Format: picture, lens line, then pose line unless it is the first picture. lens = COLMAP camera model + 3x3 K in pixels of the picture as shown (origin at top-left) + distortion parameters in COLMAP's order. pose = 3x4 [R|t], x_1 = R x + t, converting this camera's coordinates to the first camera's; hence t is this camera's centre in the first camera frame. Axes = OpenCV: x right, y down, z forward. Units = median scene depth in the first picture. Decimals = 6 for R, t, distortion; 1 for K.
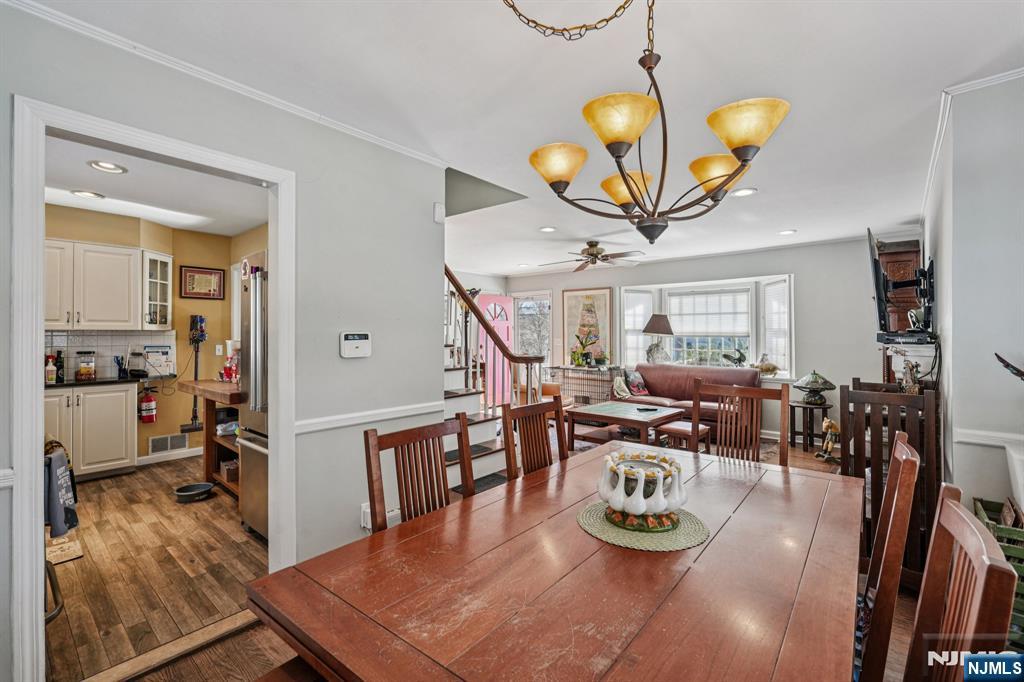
lens RADIAL K [[452.6, 0, 514.2], [0, 452.6, 335.2], [0, 0, 1]] dist [-0.001983, 0.001024]
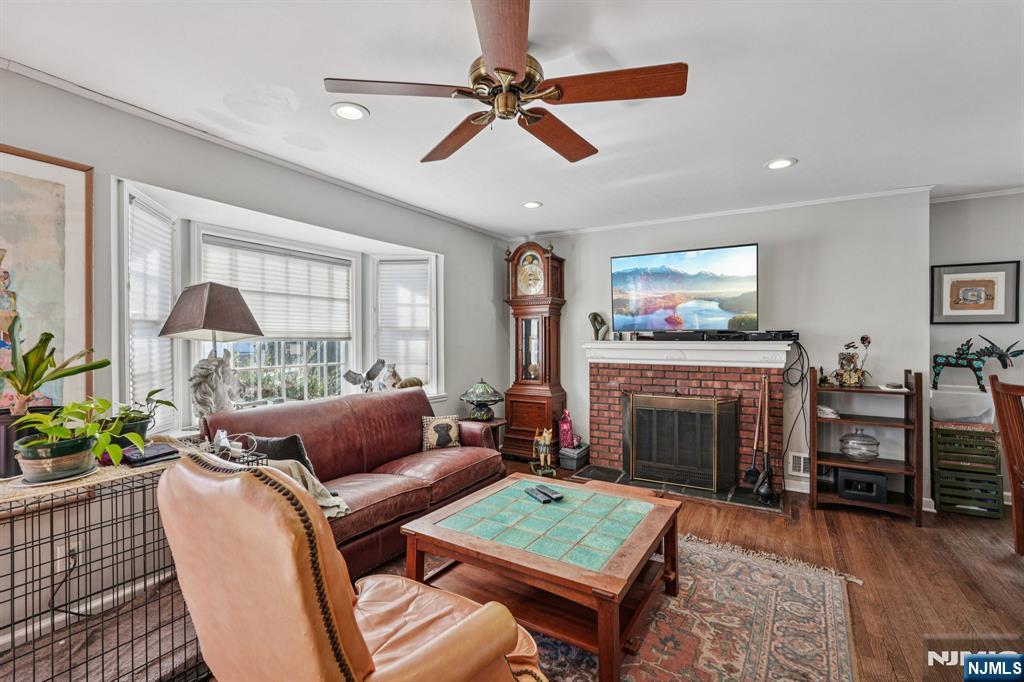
lens RADIAL K [[452.6, 0, 514.2], [0, 452.6, 335.2], [0, 0, 1]] dist [-0.001983, 0.001024]
pose [[-0.154156, 0.002085, 0.988044, -0.114838], [0.003901, 0.999991, -0.001501, -0.000981], [-0.988039, 0.003623, -0.154163, 0.859276]]
